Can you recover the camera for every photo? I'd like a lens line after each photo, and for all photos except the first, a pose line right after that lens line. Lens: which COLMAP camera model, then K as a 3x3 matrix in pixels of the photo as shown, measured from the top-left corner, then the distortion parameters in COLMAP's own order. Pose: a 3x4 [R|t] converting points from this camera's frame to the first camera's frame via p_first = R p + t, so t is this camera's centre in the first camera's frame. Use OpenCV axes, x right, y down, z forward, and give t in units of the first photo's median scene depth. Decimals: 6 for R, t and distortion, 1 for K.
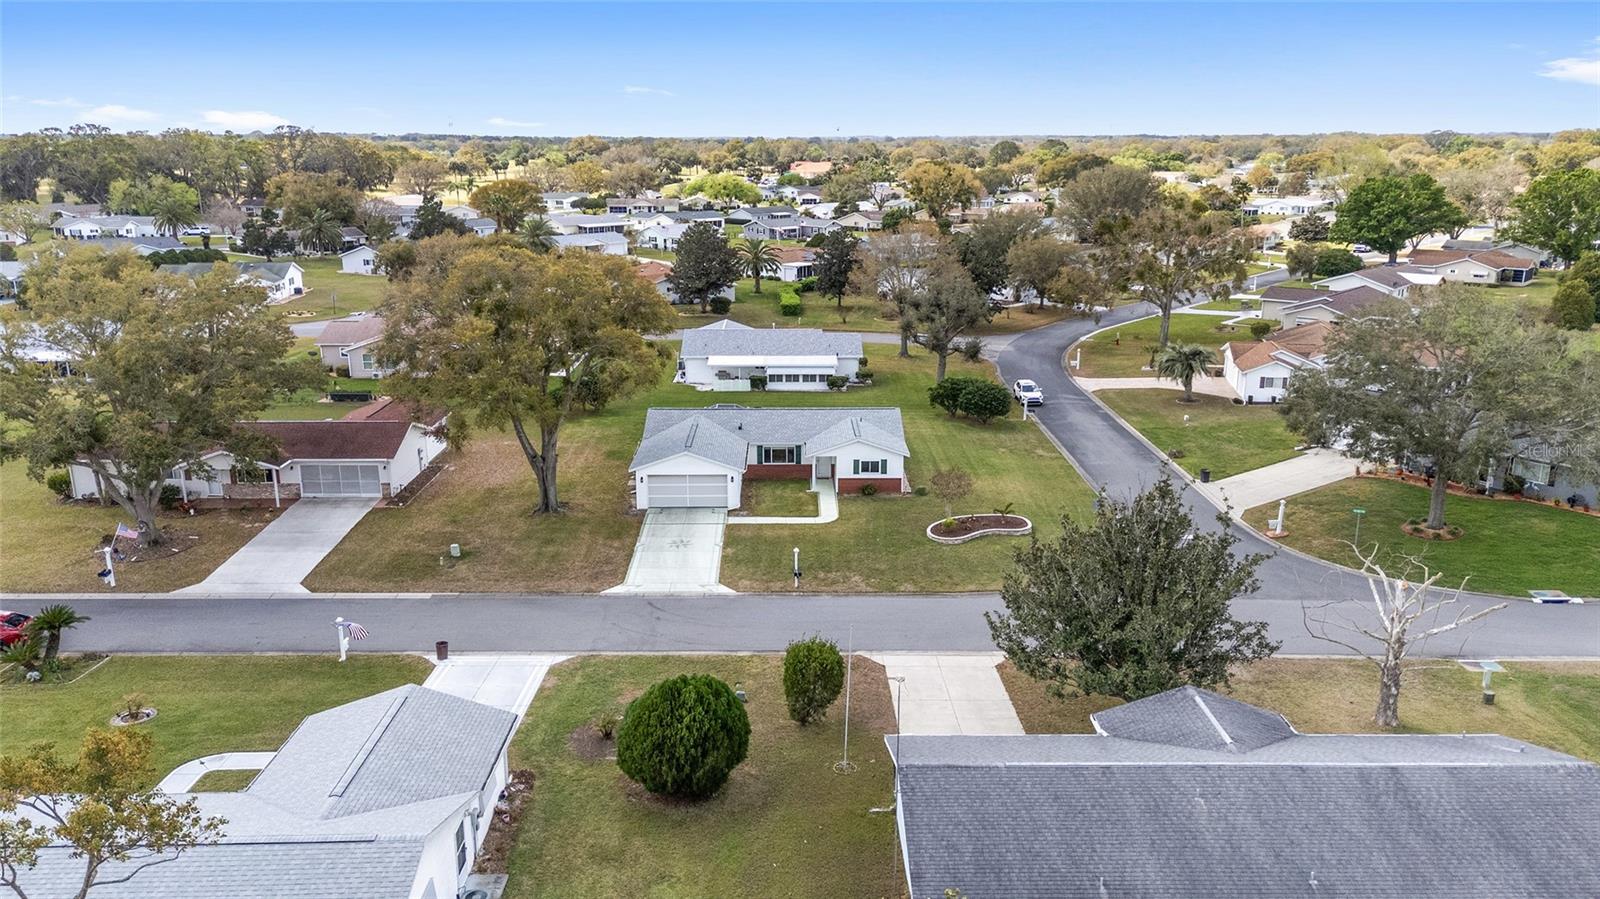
lens RADIAL K [[1175.1, 0, 799.4], [0, 1175.1, 454.6], [0, 0, 1]] dist [0.028753, 0.000072]
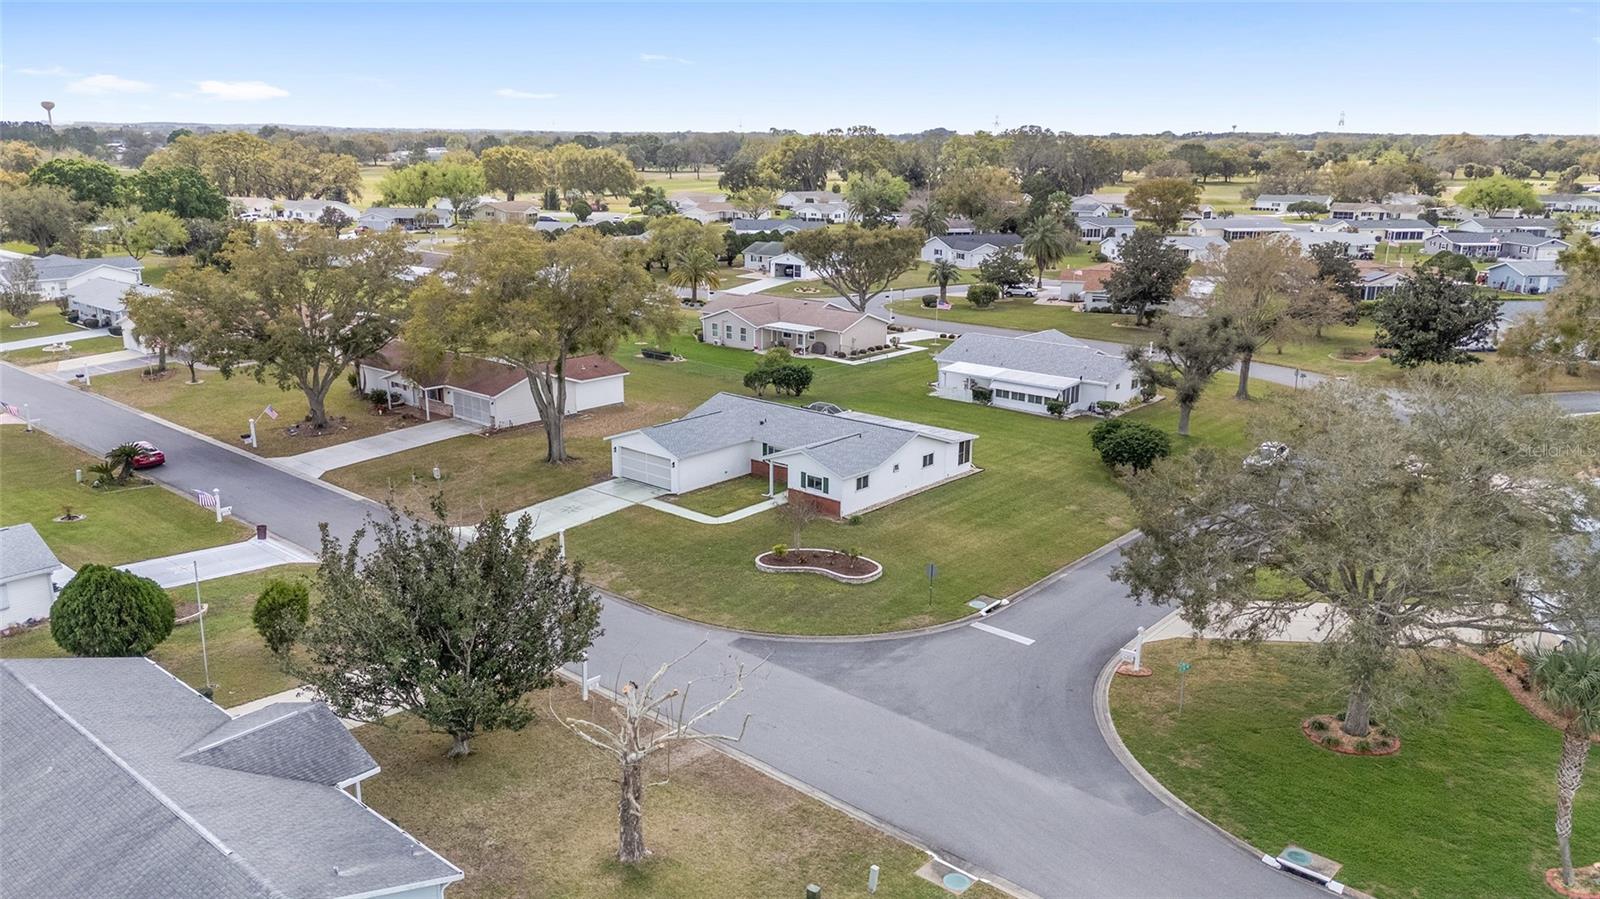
lens RADIAL K [[1175.1, 0, 800.7], [0, 1175.1, 444.4], [0, 0, 1]] dist [0.028753, 0.000072]
pose [[0.746790, 0.172821, -0.642213, 0.650370], [-0.177493, 0.982413, 0.057973, -0.072170], [0.640937, 0.070695, 0.764331, 0.273479]]
